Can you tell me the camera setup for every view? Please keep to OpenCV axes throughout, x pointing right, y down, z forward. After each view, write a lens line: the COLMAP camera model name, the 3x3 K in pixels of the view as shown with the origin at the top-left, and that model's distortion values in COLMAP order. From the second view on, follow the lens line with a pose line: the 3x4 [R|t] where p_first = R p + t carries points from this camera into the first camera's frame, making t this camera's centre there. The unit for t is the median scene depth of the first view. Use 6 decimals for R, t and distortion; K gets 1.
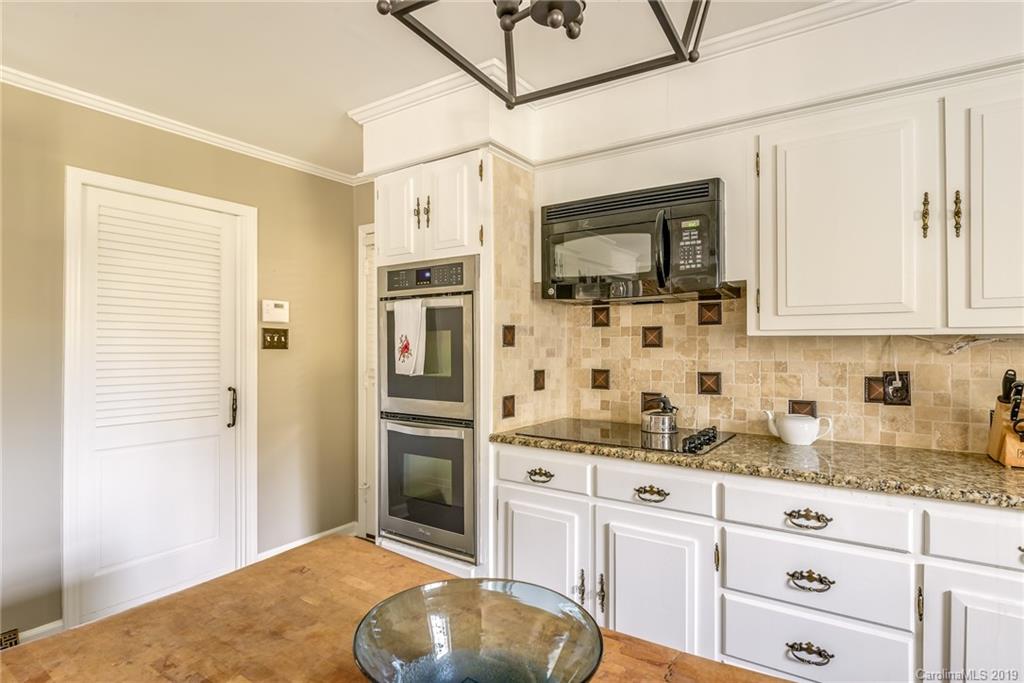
lens RADIAL K [[531.6, 0, 509.4], [0, 531.6, 344.1], [0, 0, 1]] dist [-0.003880, -0.001928]
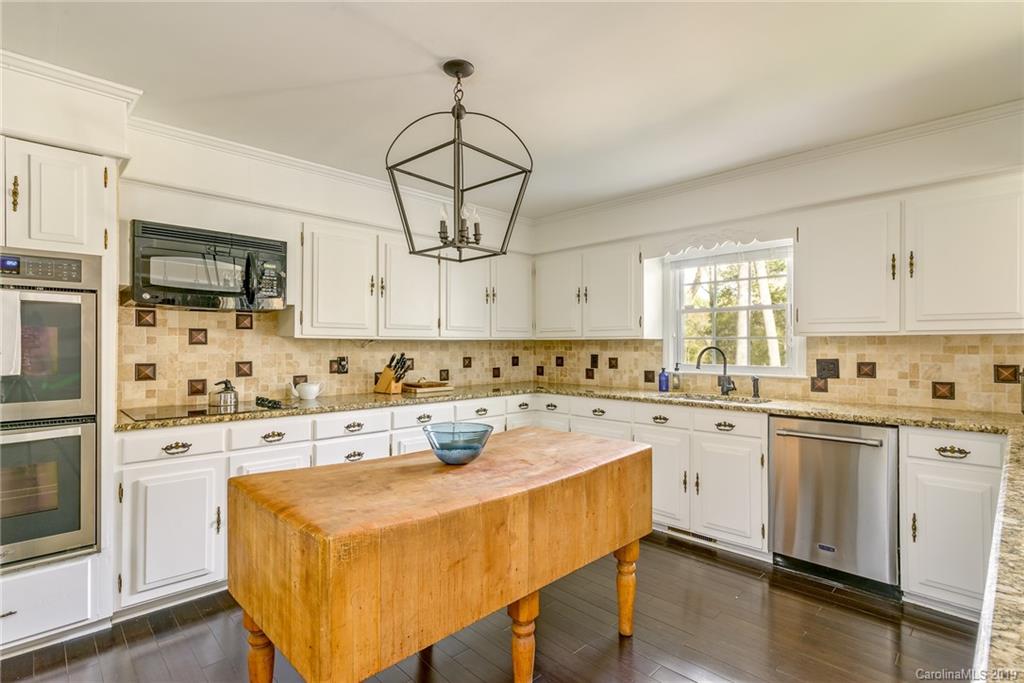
lens RADIAL K [[501.8, 0, 513.8], [0, 501.8, 345.8], [0, 0, 1]] dist [0.000668, 0.002745]
pose [[0.186875, -0.001998, 0.982382, -0.871006], [-0.008775, 0.999955, 0.003703, -0.002189], [-0.982344, -0.009312, 0.186849, 0.012125]]
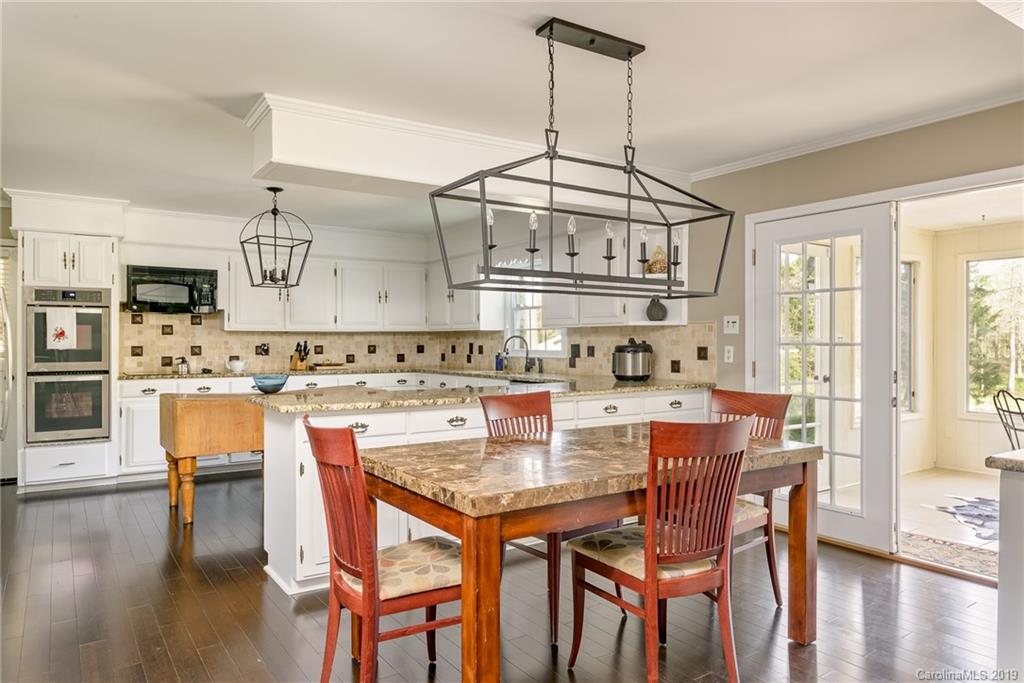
lens RADIAL K [[675.0, 0, 513.8], [0, 675.0, 342.4], [0, 0, 1]] dist [0.012157, 0.000475]
pose [[0.355086, -0.004460, 0.934823, -1.910789], [-0.006376, 0.999954, 0.007192, 0.008889], [-0.934812, -0.008514, 0.355041, -1.344098]]
